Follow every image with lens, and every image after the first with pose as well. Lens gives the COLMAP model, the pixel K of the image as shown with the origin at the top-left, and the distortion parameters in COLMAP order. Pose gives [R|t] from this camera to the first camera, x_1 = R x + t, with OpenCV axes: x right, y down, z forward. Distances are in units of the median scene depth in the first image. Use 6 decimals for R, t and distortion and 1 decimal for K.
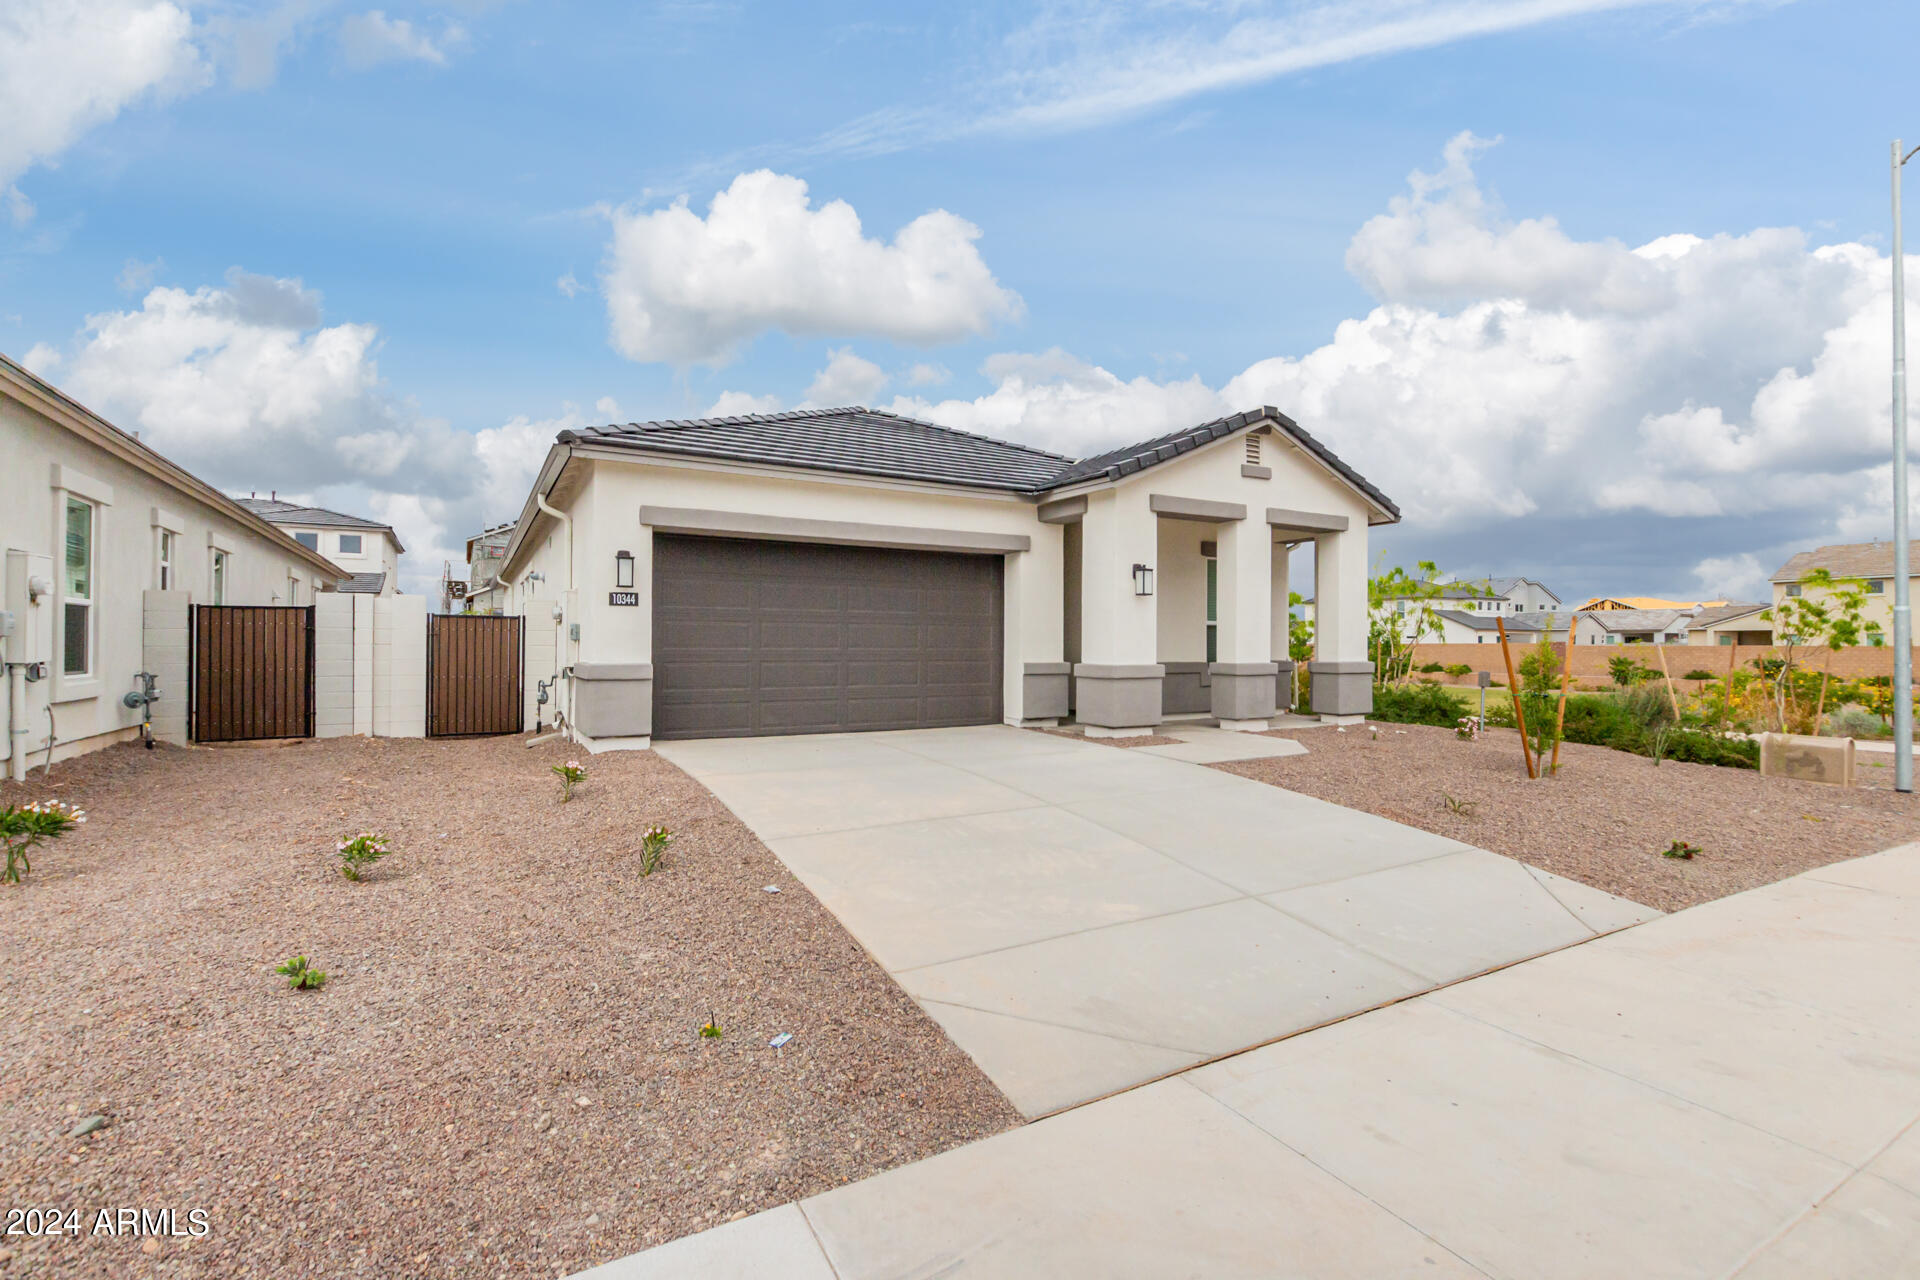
lens RADIAL K [[870.2, 0, 971.8], [0, 870.2, 644.8], [0, 0, 1]] dist [-0.002186, -0.000167]
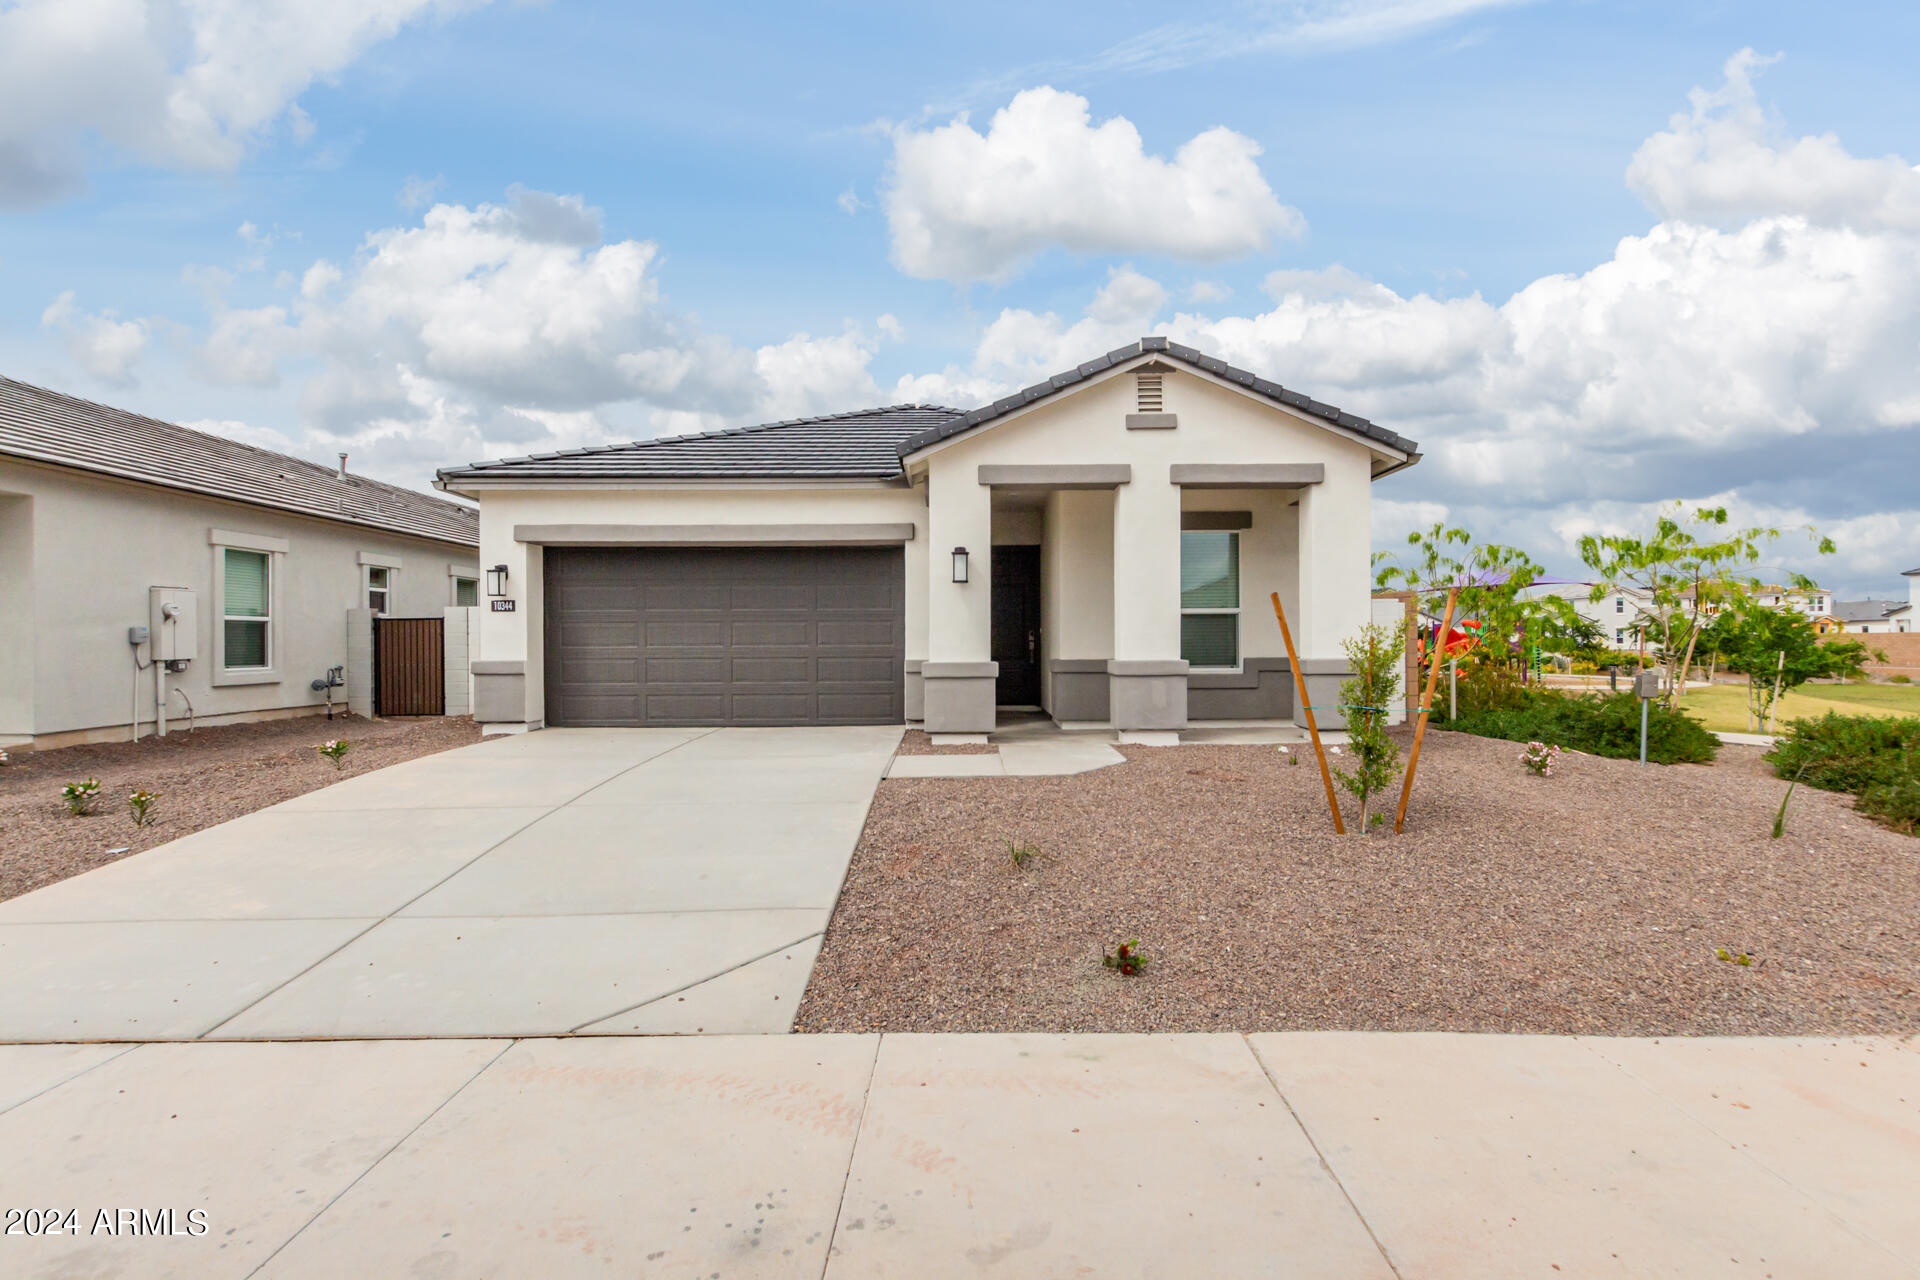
lens RADIAL K [[870.2, 0, 971.8], [0, 870.2, 644.8], [0, 0, 1]] dist [-0.002186, -0.000167]
pose [[0.872278, -0.007478, -0.488953, 0.615650], [0.010034, 0.999946, 0.002608, 0.002963], [0.488907, -0.007181, 0.872306, 0.236877]]
